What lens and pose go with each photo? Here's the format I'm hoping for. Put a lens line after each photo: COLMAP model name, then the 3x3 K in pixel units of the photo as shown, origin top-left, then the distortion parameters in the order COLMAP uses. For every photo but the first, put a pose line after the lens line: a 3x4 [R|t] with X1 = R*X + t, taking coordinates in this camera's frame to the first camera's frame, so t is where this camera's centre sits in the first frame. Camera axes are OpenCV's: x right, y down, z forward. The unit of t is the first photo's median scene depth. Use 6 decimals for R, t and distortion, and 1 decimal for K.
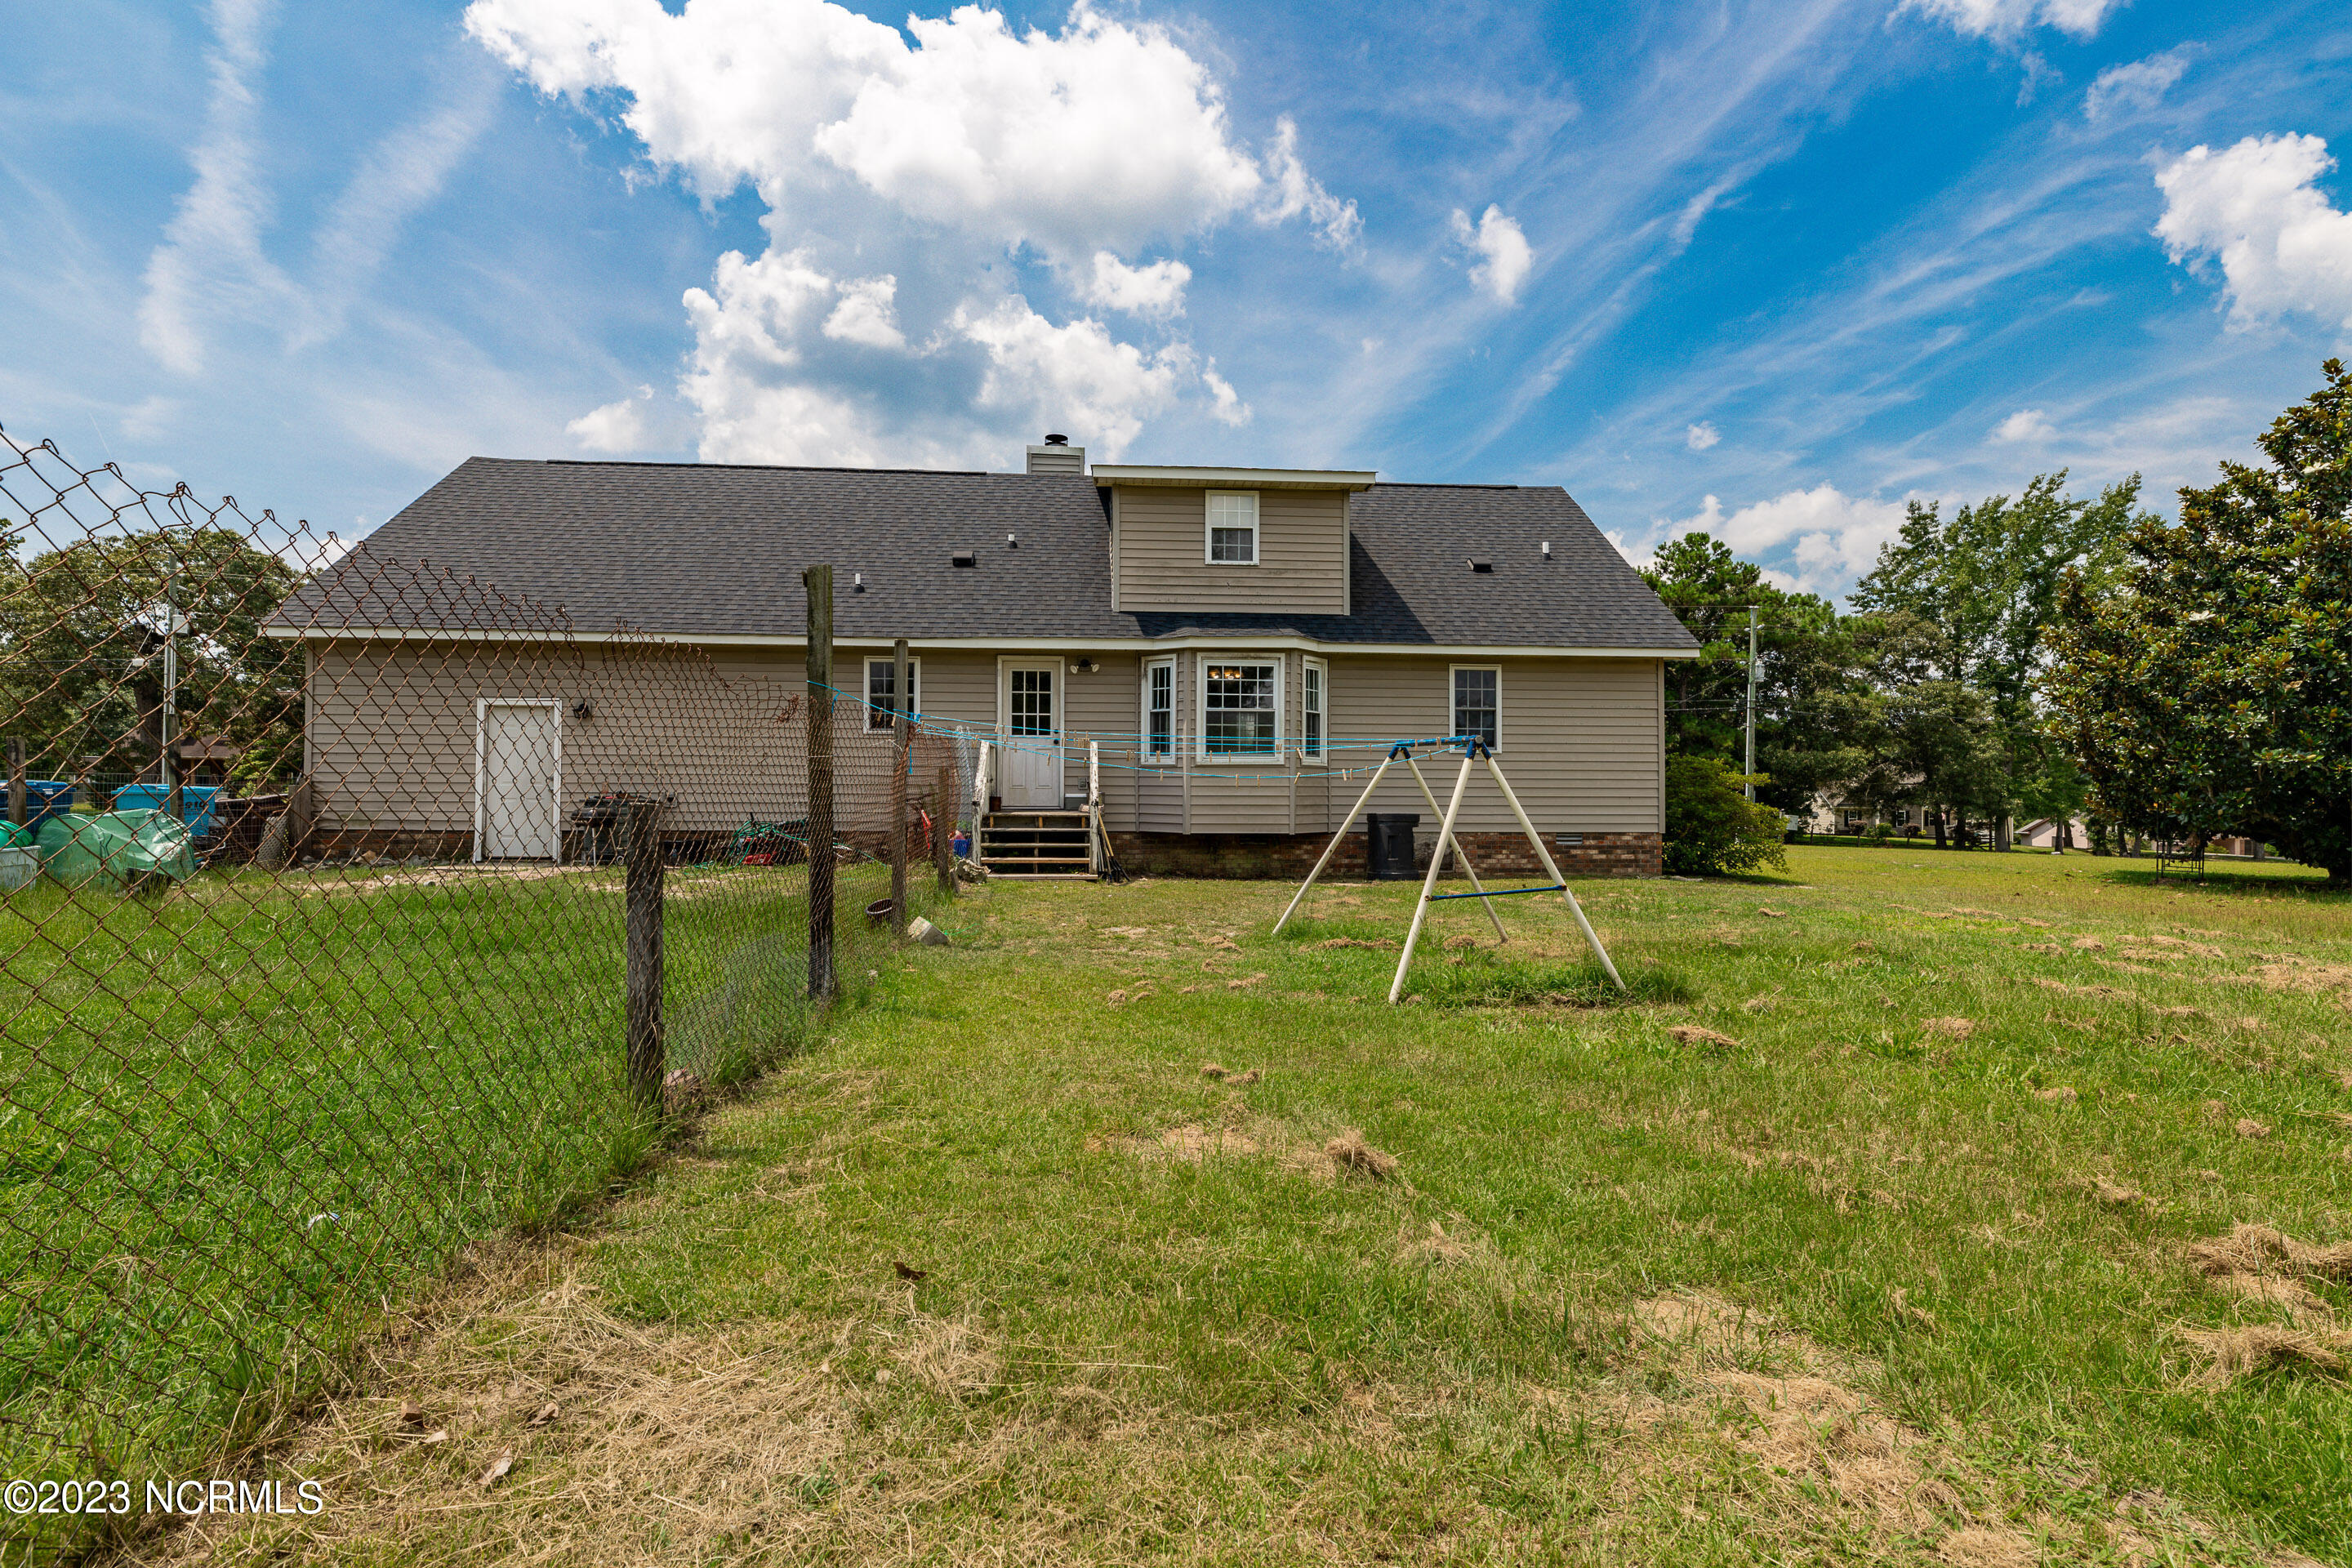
lens RADIAL K [[1094.9, 0, 1176.0], [0, 1094.9, 784.0], [0, 0, 1]] dist [-0.001819, -0.000308]
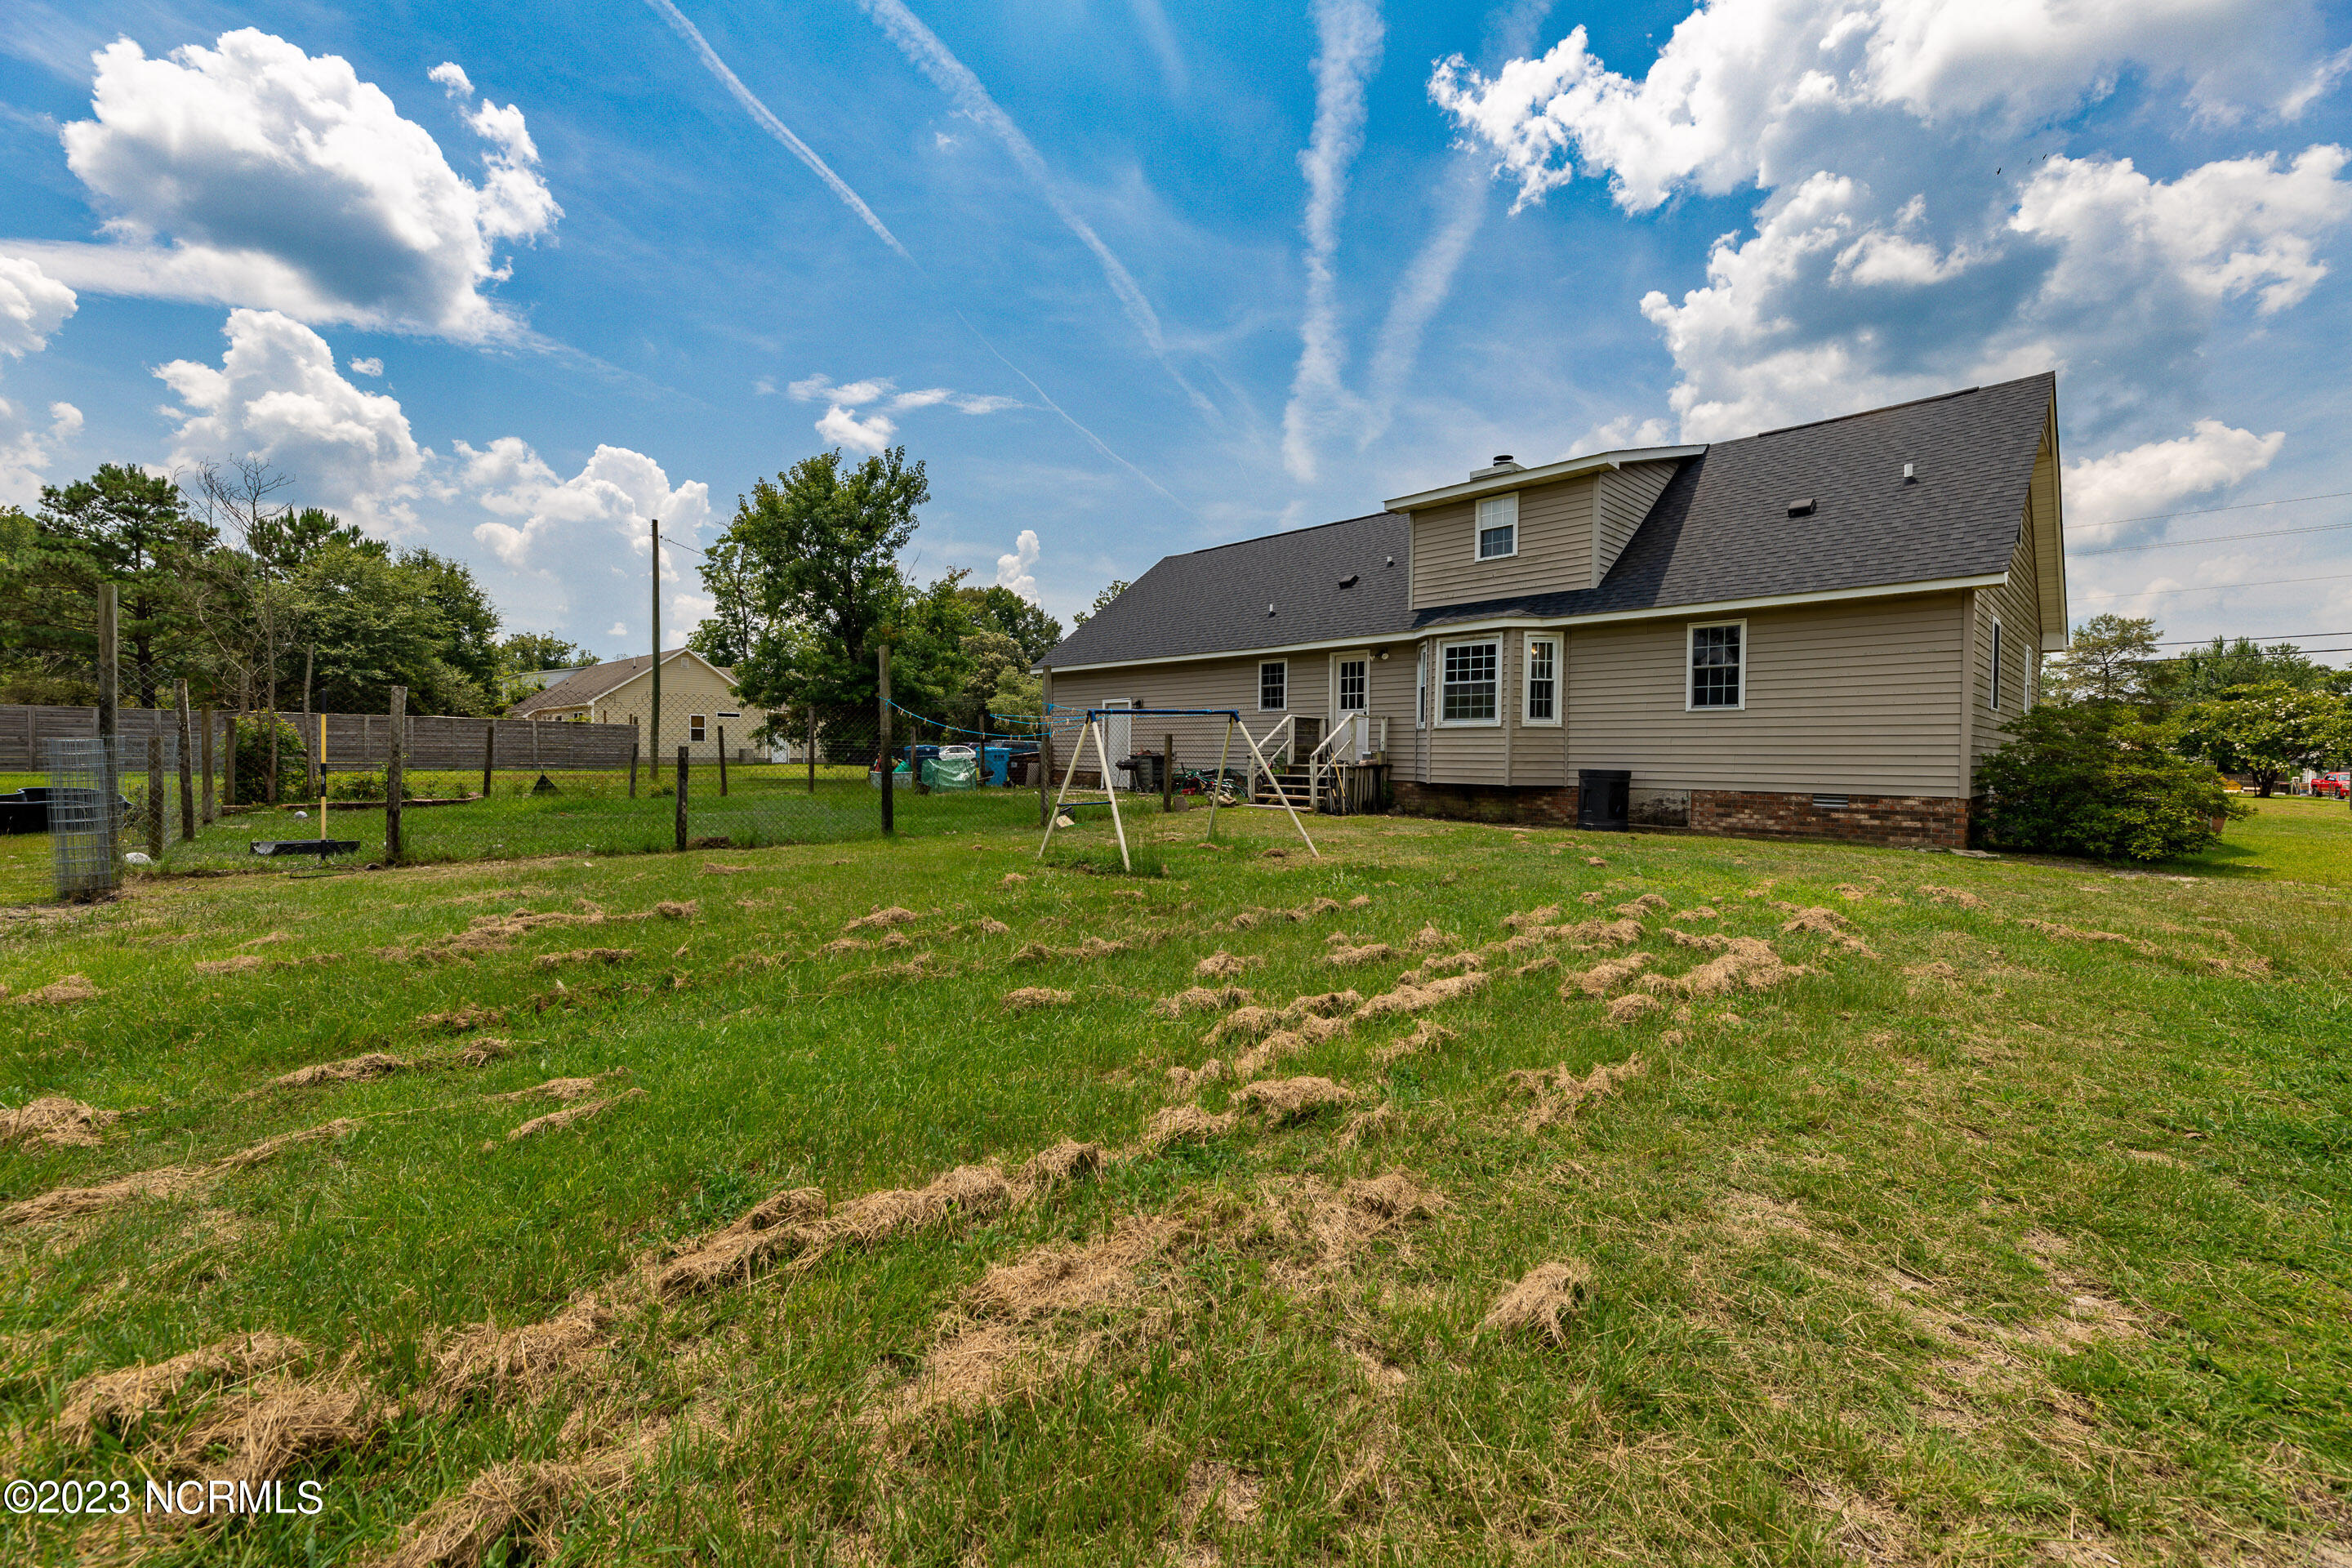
lens RADIAL K [[986.7, 0, 1176.0], [0, 986.7, 784.0], [0, 0, 1]] dist [0.030349, -0.000094]
pose [[0.643021, 0.023097, -0.765500, 0.649566], [-0.005335, 0.999656, 0.025681, 0.017358], [0.765830, -0.012429, 0.642923, 0.041373]]
